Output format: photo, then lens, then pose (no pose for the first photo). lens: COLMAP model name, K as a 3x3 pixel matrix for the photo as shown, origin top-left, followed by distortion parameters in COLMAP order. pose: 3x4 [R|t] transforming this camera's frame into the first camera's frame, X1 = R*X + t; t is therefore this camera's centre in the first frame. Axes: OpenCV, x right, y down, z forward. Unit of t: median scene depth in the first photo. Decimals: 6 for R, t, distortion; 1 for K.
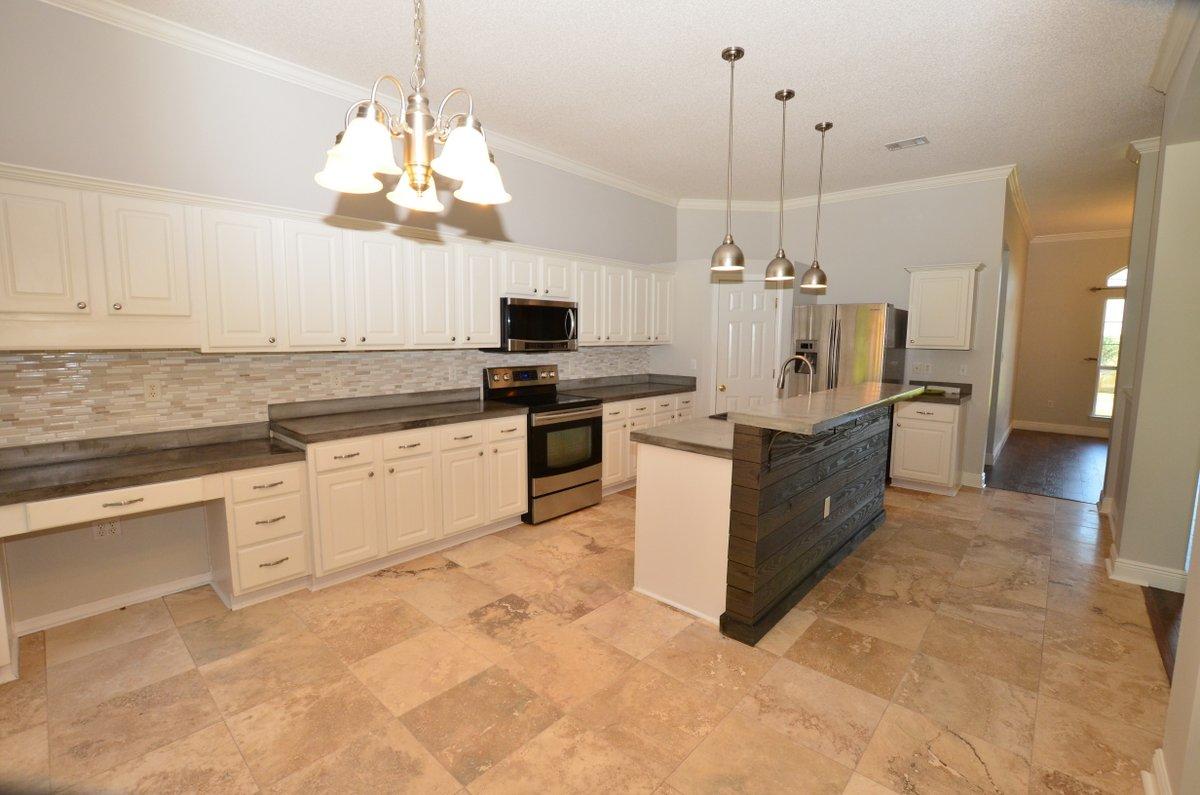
lens RADIAL K [[527.9, 0, 605.7], [0, 527.9, 397.1], [0, 0, 1]] dist [-0.039787, 0.006370]
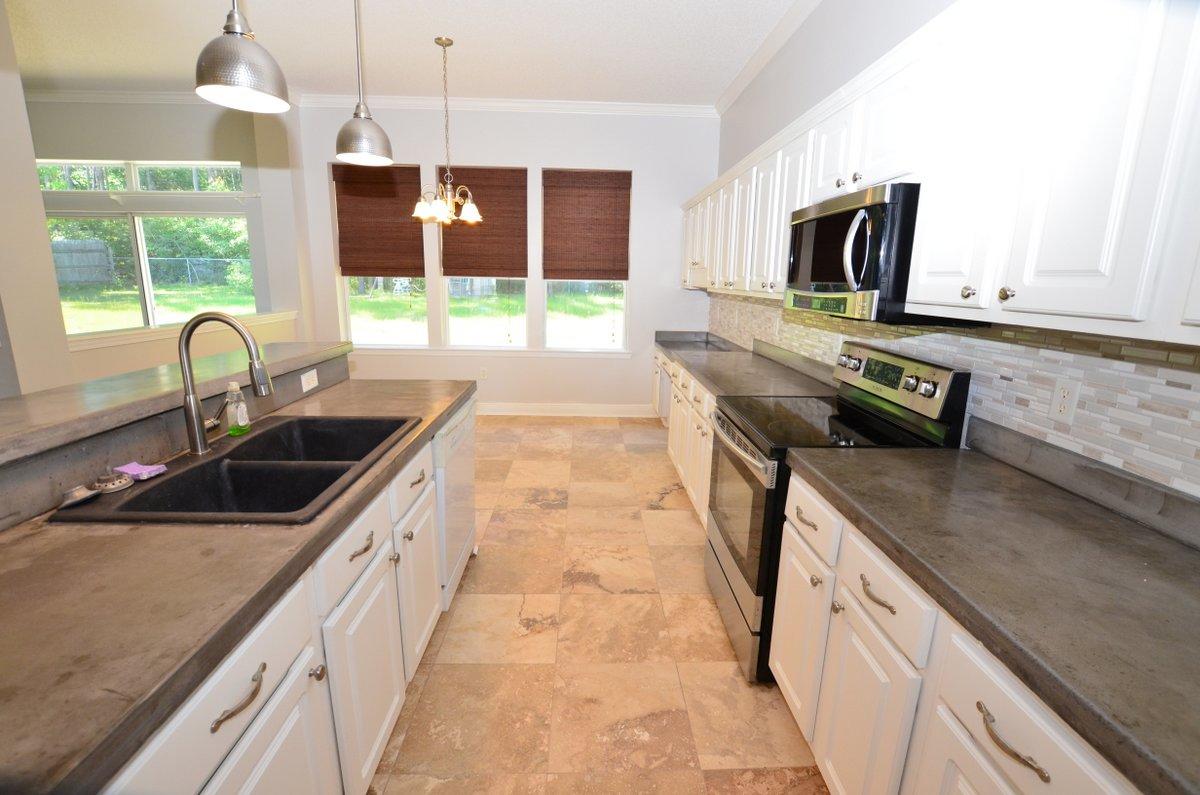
lens RADIAL K [[527.9, 0, 605.7], [0, 527.9, 397.1], [0, 0, 1]] dist [-0.039787, 0.006370]
pose [[-0.719255, 0.135716, -0.681361, 0.466431], [-0.101028, 0.949878, 0.295847, -0.184432], [0.687361, 0.281625, -0.669493, 1.626731]]
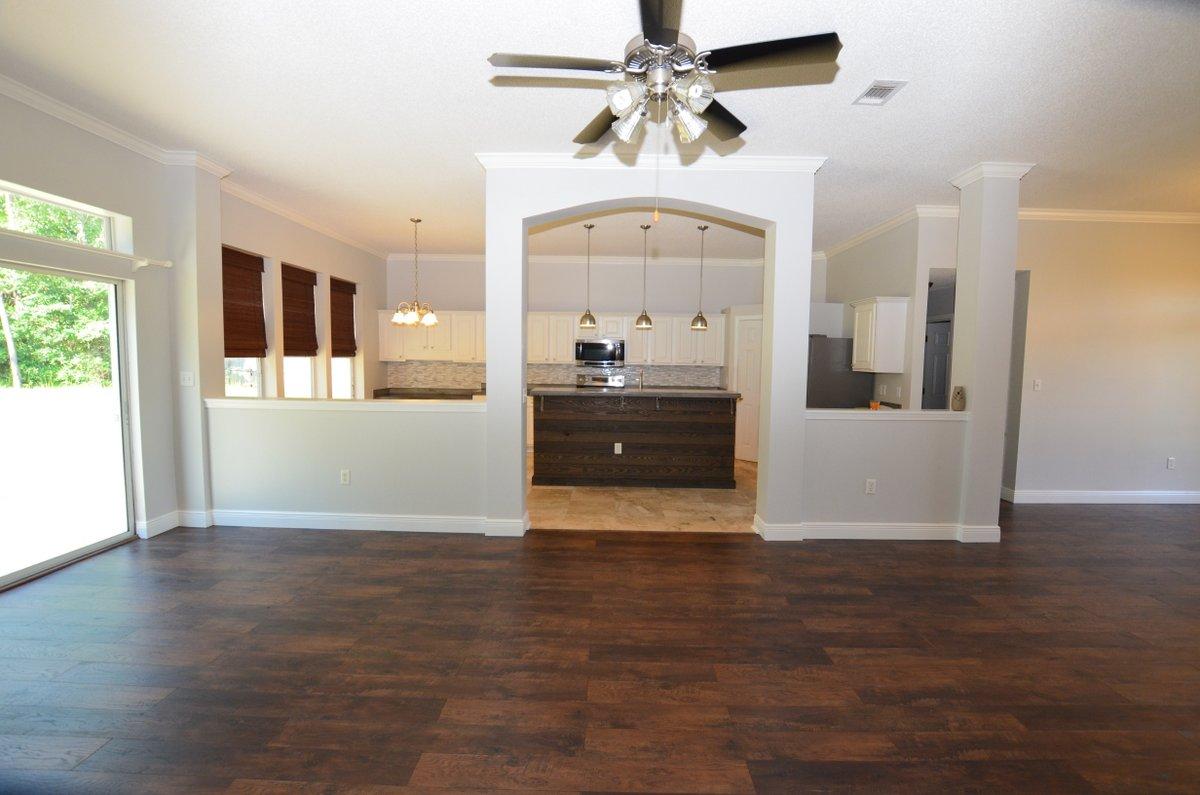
lens RADIAL K [[527.9, 0, 605.7], [0, 527.9, 397.1], [0, 0, 1]] dist [-0.039787, 0.006370]
pose [[0.659744, 0.062012, -0.748927, 1.761814], [-0.097939, 0.995185, -0.003873, 0.034320], [0.745081, 0.075904, 0.662641, -0.311168]]
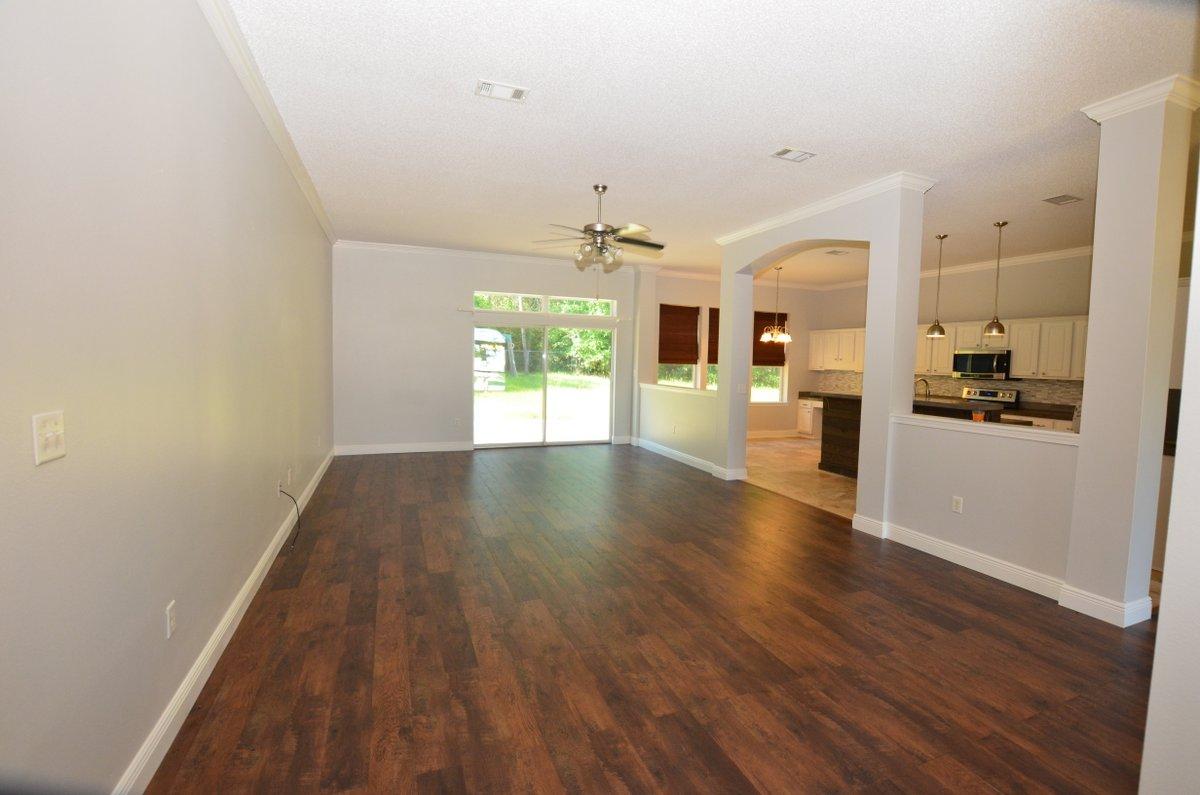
lens RADIAL K [[527.9, 0, 605.7], [0, 527.9, 397.1], [0, 0, 1]] dist [-0.039787, 0.006370]
pose [[-0.432019, 0.053718, -0.900263, 2.691151], [-0.124583, 0.985100, 0.118566, -0.106230], [0.893218, 0.163380, -0.418890, 0.849463]]
